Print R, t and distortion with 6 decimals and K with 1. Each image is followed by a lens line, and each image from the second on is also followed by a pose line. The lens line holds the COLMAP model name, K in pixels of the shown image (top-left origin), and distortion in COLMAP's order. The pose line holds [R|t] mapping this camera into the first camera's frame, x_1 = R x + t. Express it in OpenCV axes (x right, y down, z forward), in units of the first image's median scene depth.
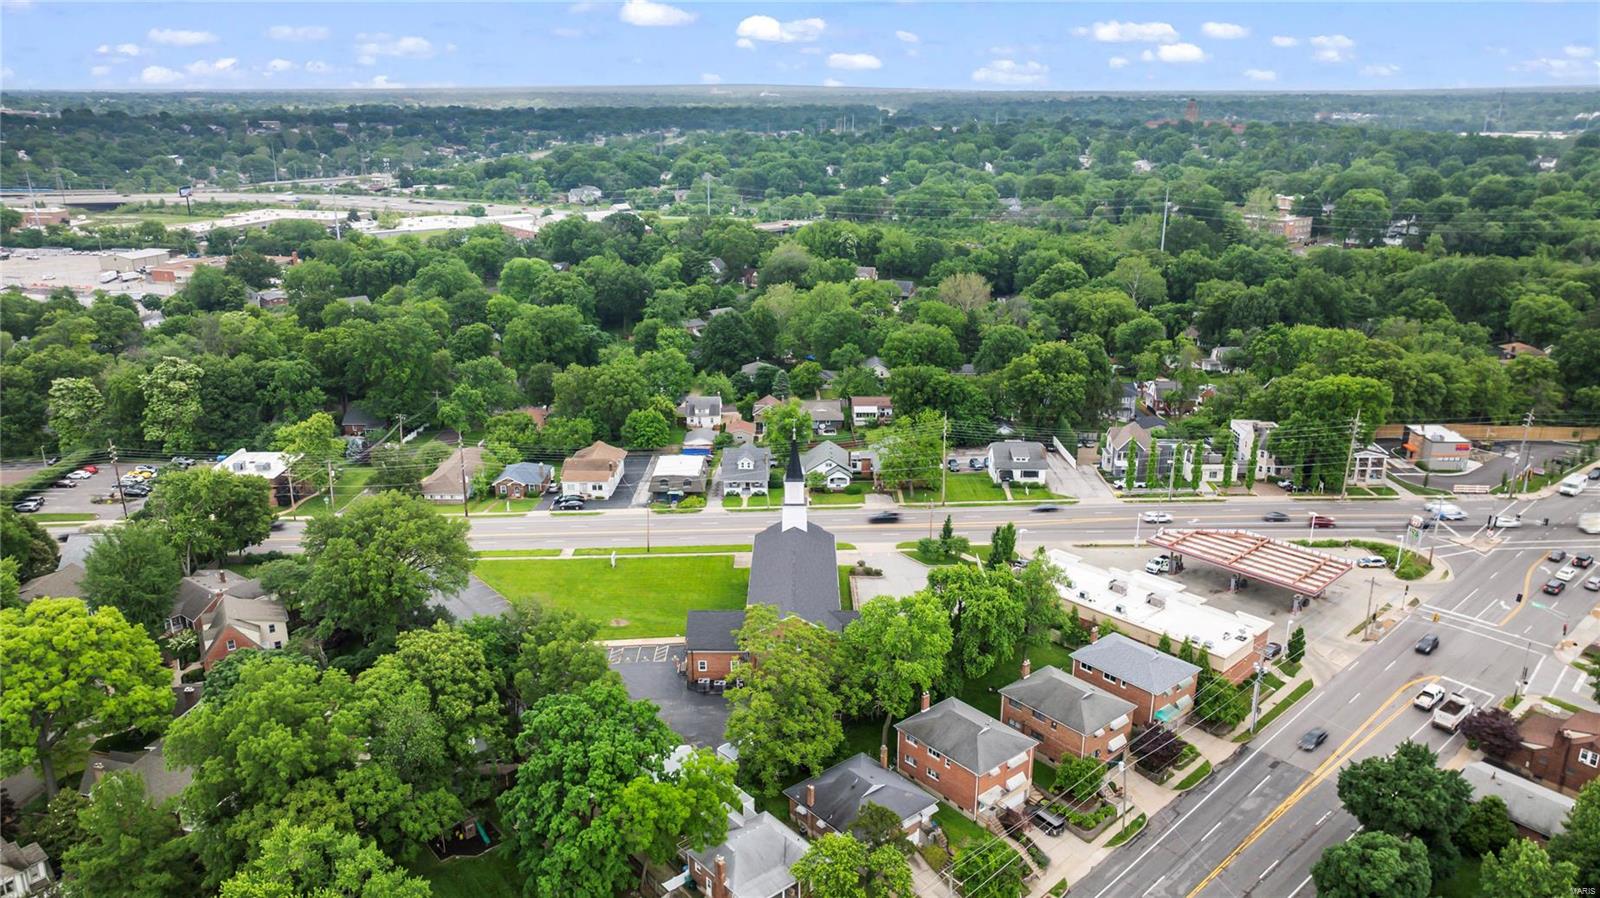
lens RADIAL K [[1131.7, 0, 800.0], [0, 1131.7, 449.0], [0, 0, 1]] dist [-0.000849, -0.001608]
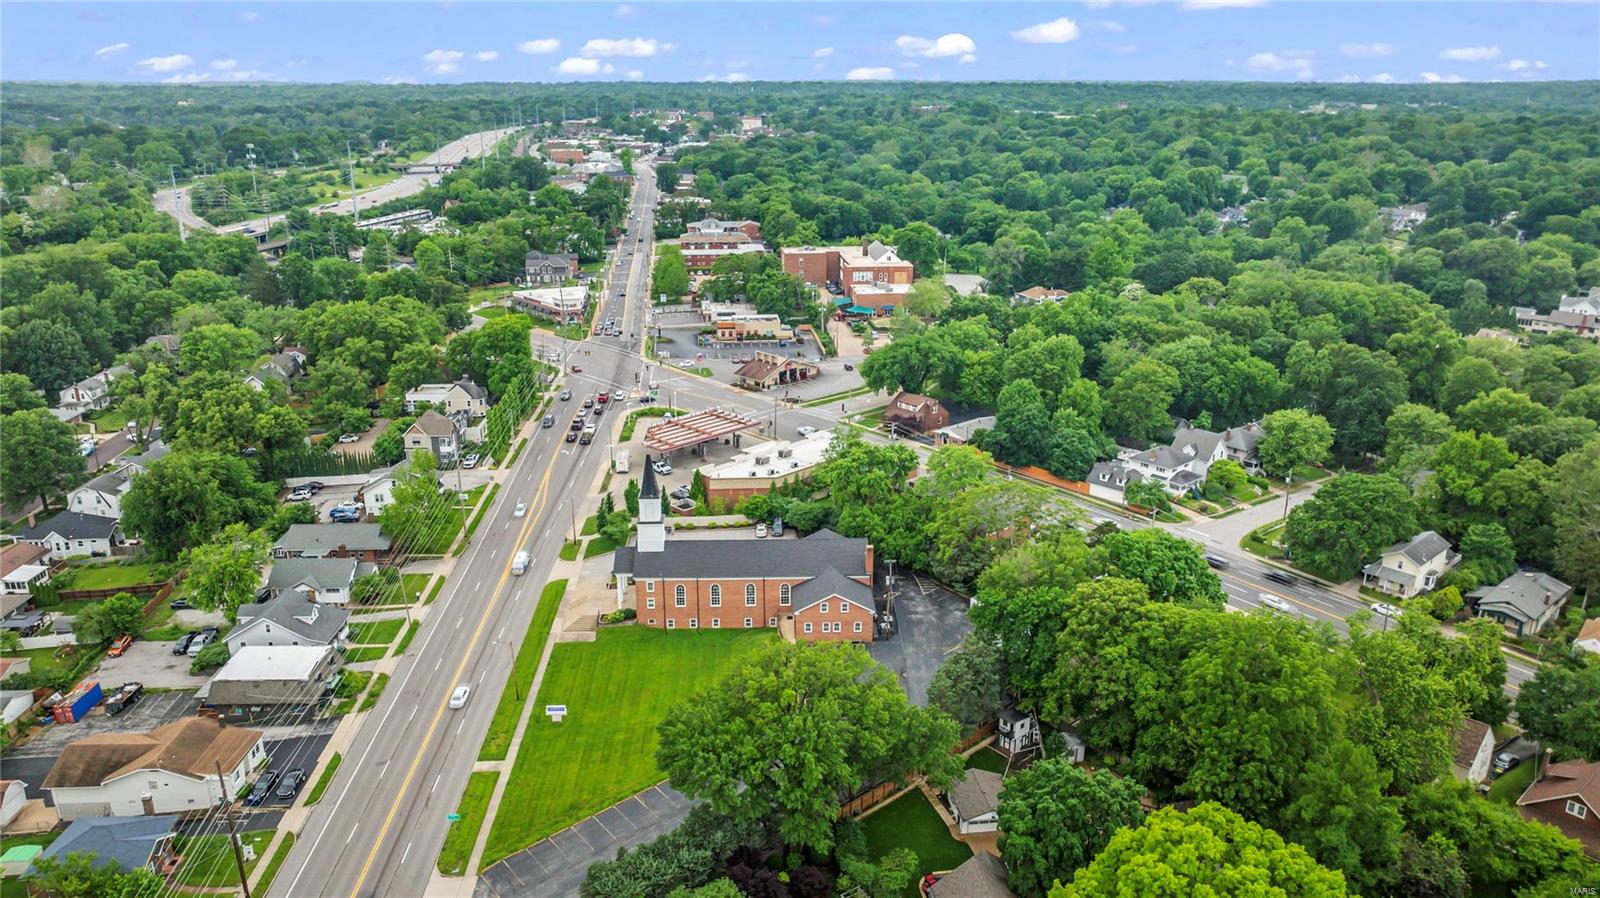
lens RADIAL K [[1131.7, 0, 800.0], [0, 1131.7, 449.0], [0, 0, 1]] dist [-0.000849, -0.001608]
pose [[-0.068490, -0.296776, 0.952488, -0.829105], [0.314185, 0.899734, 0.302931, -0.230859], [-0.946888, 0.320005, 0.031620, 0.769719]]
